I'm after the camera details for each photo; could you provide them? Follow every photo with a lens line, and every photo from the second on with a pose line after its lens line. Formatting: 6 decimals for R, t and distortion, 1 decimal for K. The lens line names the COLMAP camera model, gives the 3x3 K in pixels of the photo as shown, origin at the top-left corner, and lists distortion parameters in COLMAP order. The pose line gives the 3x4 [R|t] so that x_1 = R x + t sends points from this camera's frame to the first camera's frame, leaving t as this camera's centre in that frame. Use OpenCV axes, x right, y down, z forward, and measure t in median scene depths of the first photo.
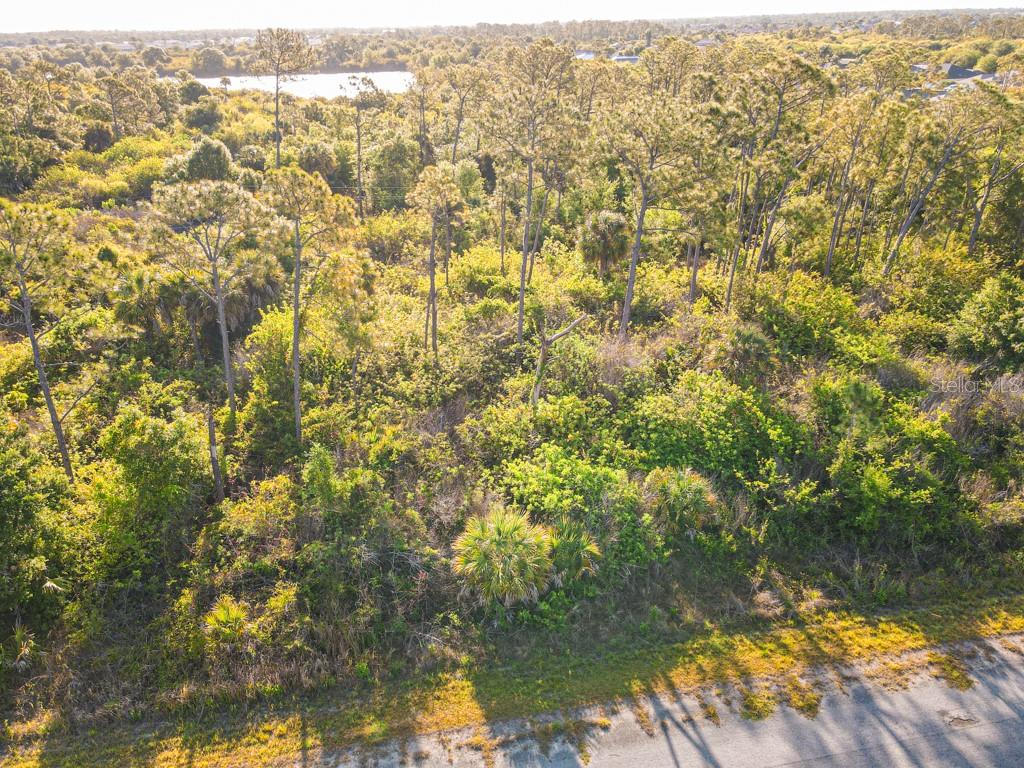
lens RADIAL K [[738.0, 0, 512.0], [0, 738.0, 384.0], [0, 0, 1]] dist [0.017781, -0.007789]
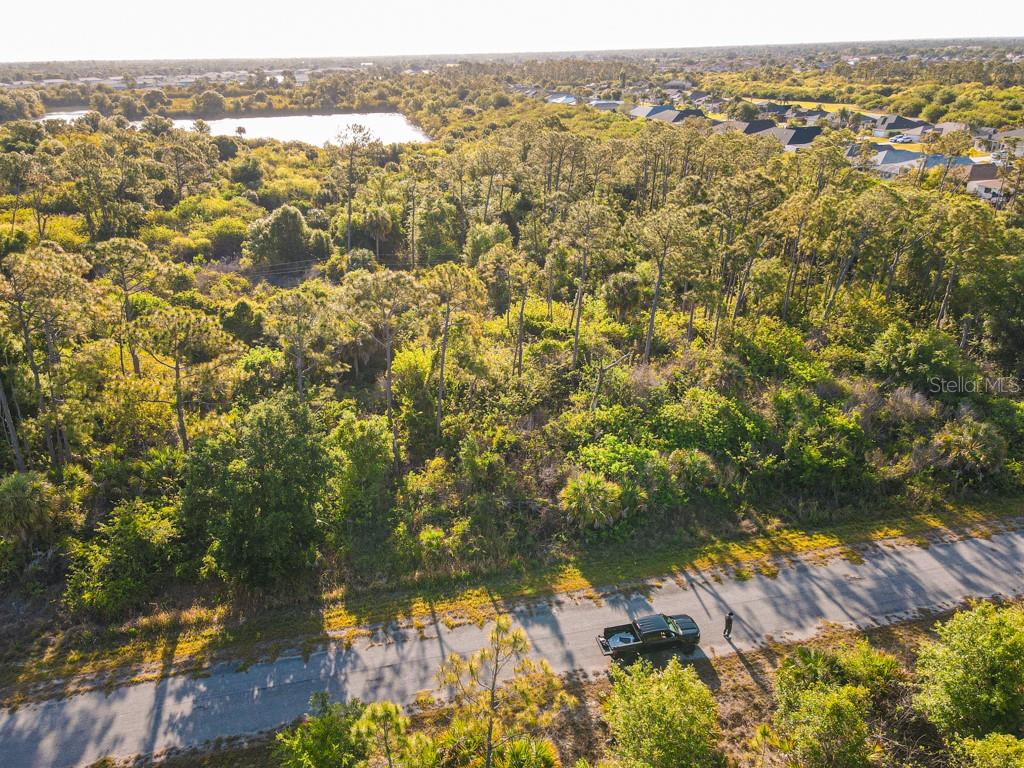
lens RADIAL K [[733.1, 0, 512.0], [0, 733.1, 384.0], [0, 0, 1]] dist [0.009897, 0.008123]
pose [[0.999460, -0.013305, 0.030043, -0.199895], [0.014253, 0.999400, -0.031560, 0.018404], [-0.029605, 0.031971, 0.999050, -0.559322]]
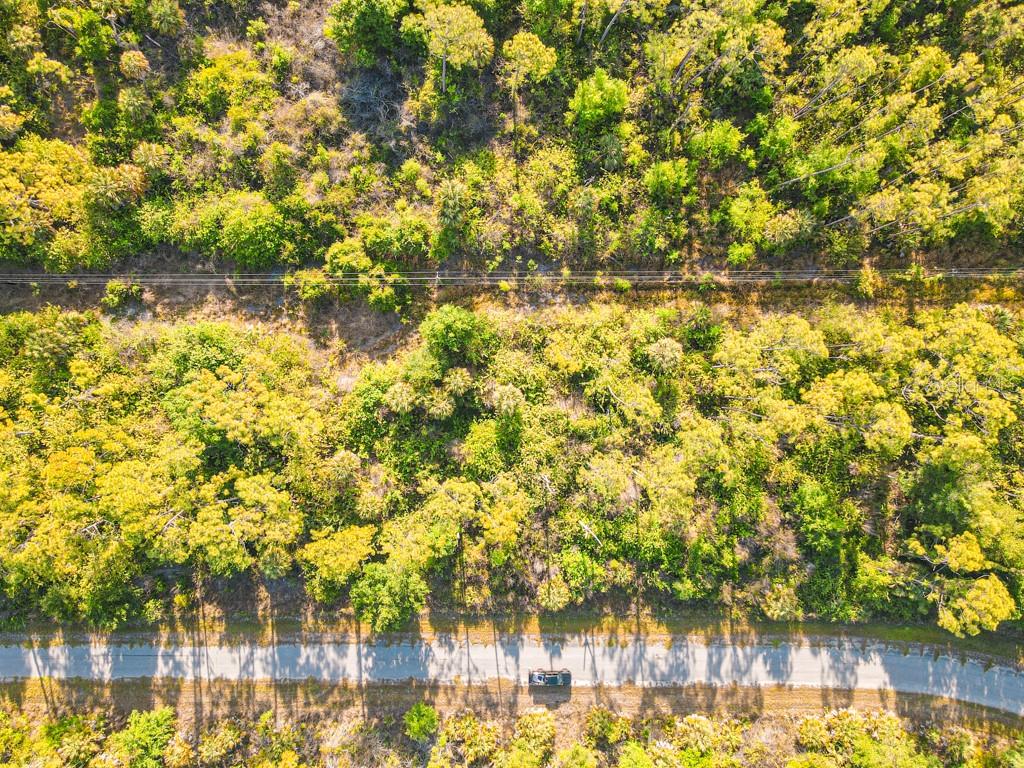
lens RADIAL K [[728.8, 0, 512.0], [0, 728.8, 384.0], [0, 0, 1]] dist [0.014233, -0.002573]
pose [[0.983048, 0.183338, 0.001862, -0.310995], [-0.083885, 0.440712, 0.893720, -2.559338], [0.163033, -0.878726, 0.448620, 0.304839]]
